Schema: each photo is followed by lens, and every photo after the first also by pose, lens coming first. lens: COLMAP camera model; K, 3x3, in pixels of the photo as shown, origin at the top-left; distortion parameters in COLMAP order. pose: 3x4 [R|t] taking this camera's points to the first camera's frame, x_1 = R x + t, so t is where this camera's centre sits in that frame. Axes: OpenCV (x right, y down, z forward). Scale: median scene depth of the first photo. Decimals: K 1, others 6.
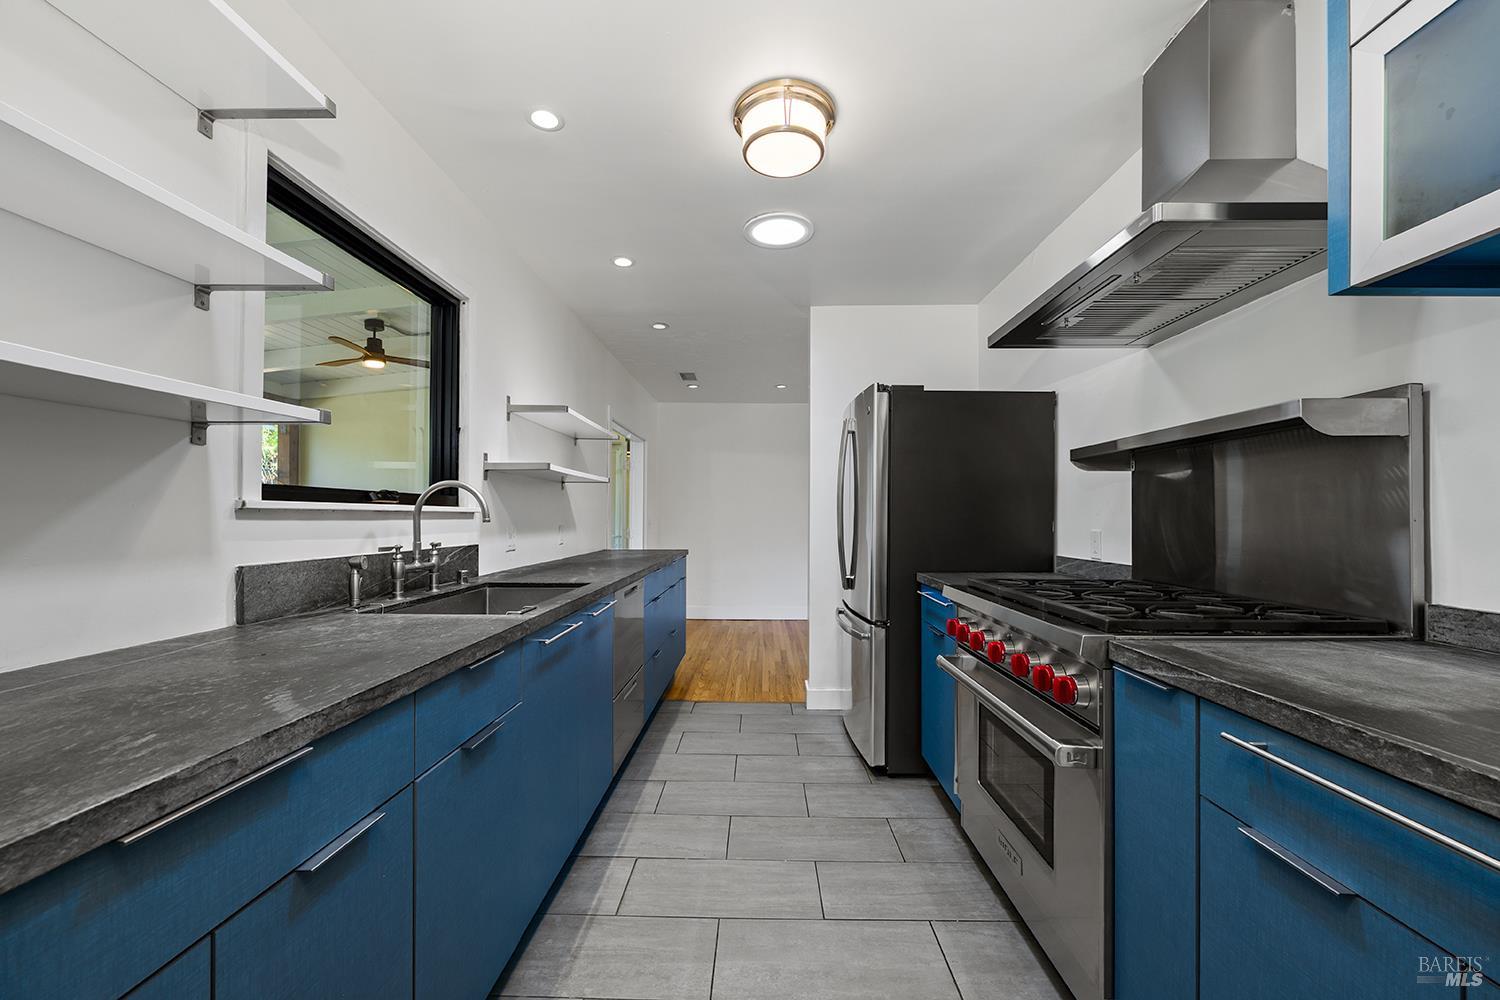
lens RADIAL K [[610.0, 0, 753.9], [0, 610.0, 520.9], [0, 0, 1]] dist [-0.000209, -0.000066]
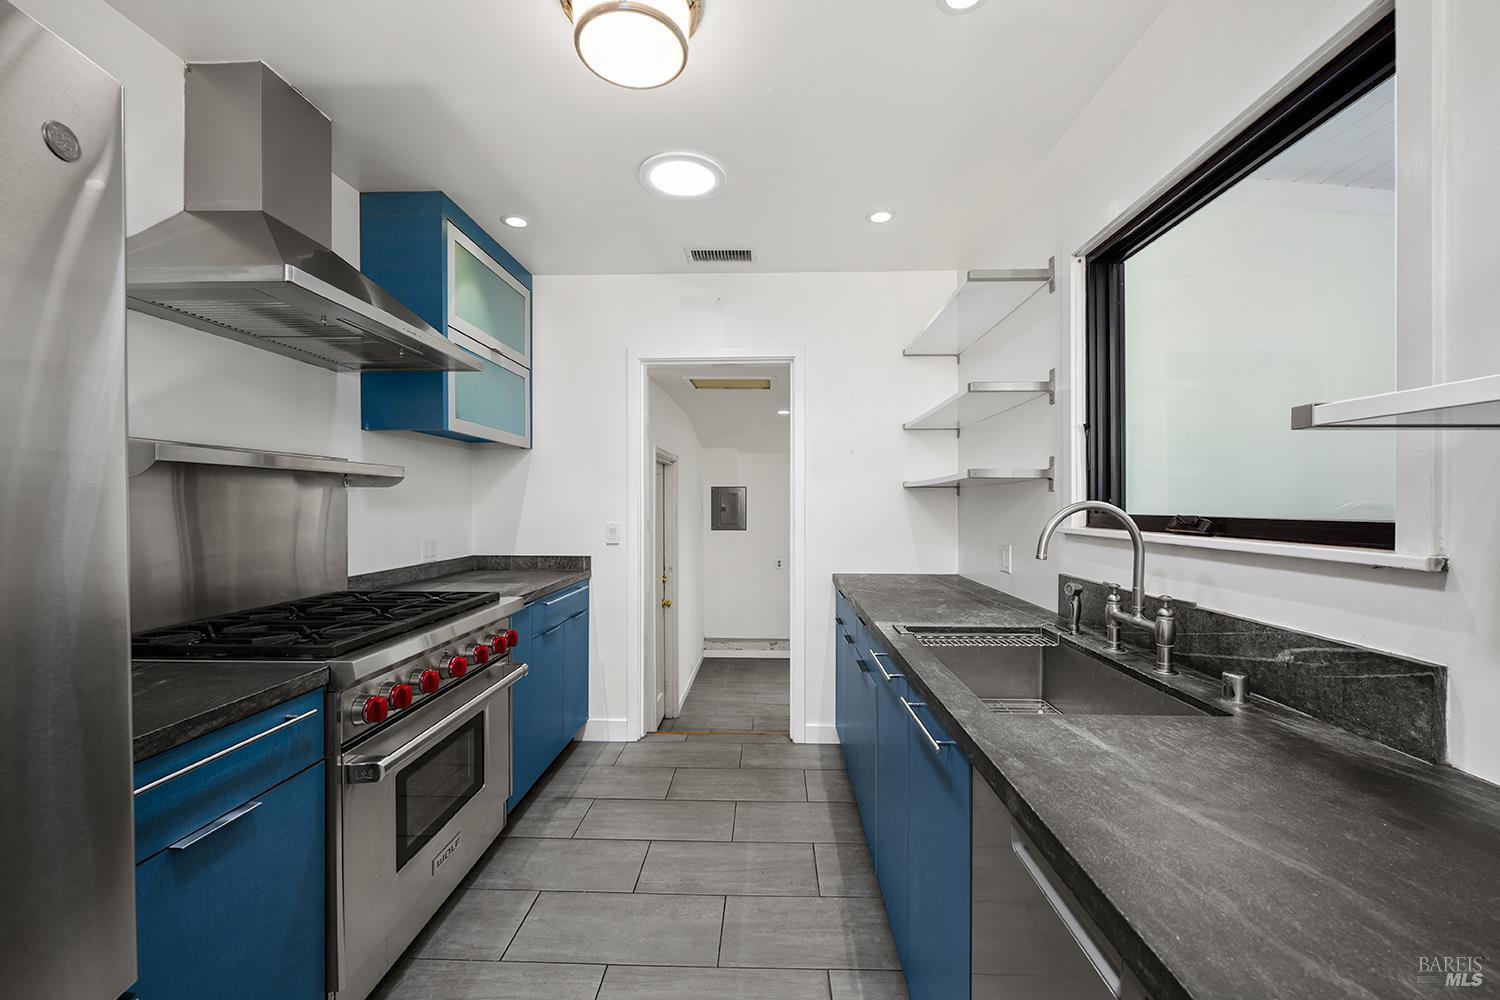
lens RADIAL K [[607.9, 0, 751.5], [0, 607.9, 503.7], [0, 0, 1]] dist [-0.001707, -0.000121]
pose [[-0.999831, -0.005697, 0.017486, -0.108193], [-0.005597, 0.999968, 0.005797, -0.065244], [-0.017518, 0.005698, -0.999830, 1.722882]]
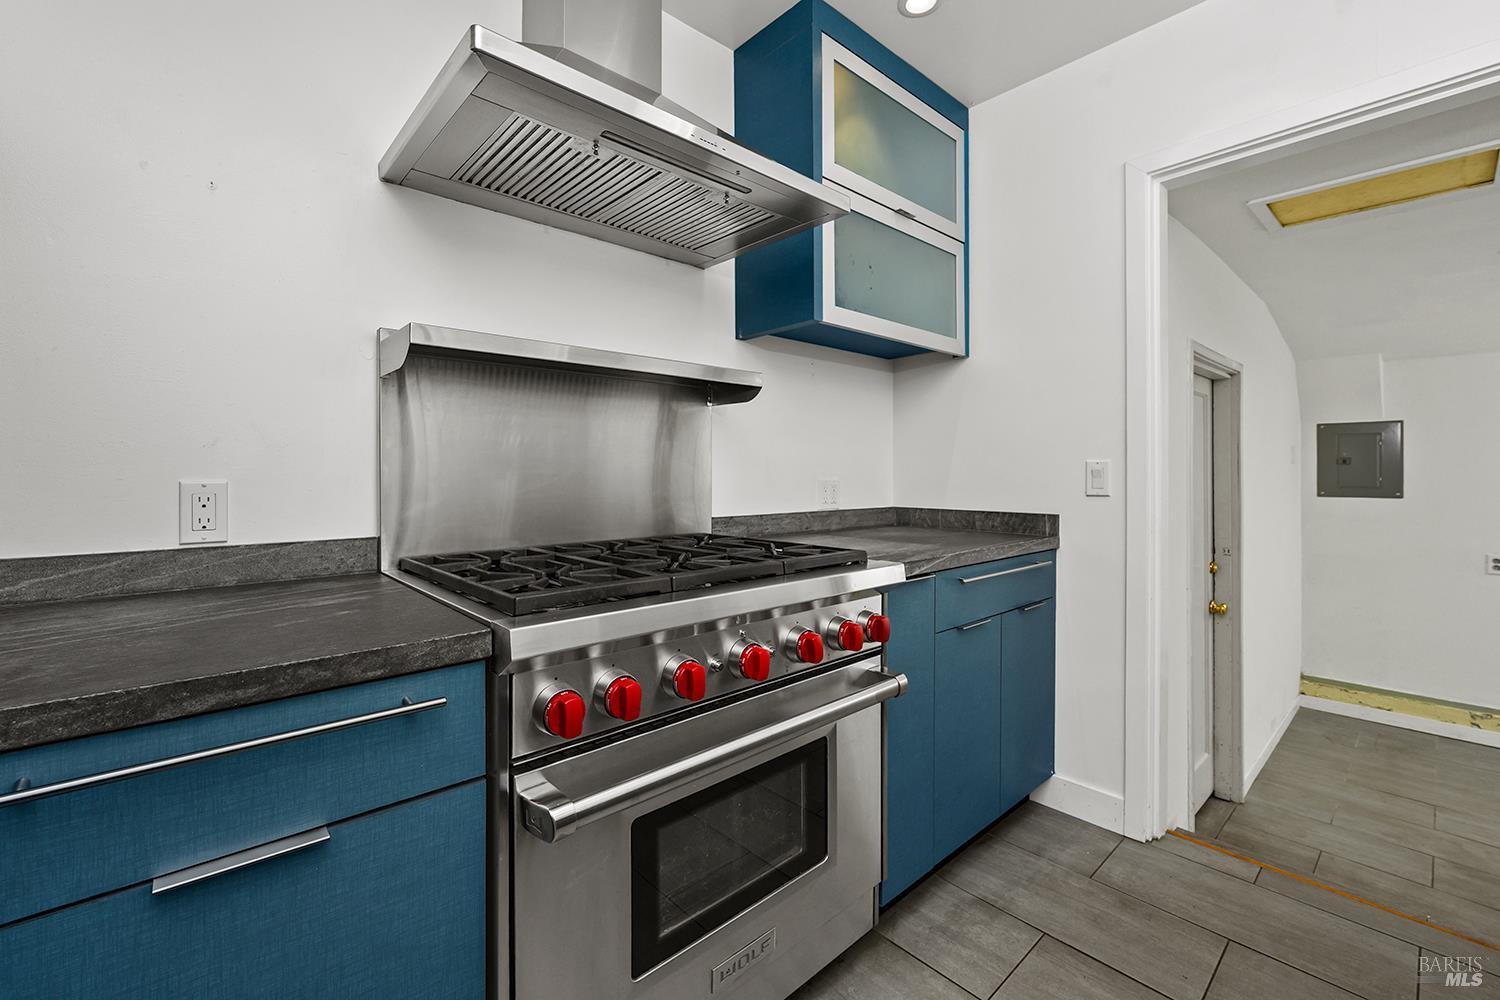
lens RADIAL K [[628.4, 0, 719.1], [0, 628.4, 473.5], [0, 0, 1]] dist [-0.002695, -0.000436]
pose [[-0.666279, -0.004473, 0.745689, -0.056477], [-0.000205, 0.999983, 0.005815, 0.010879], [-0.745702, 0.003722, -0.666269, 1.233616]]
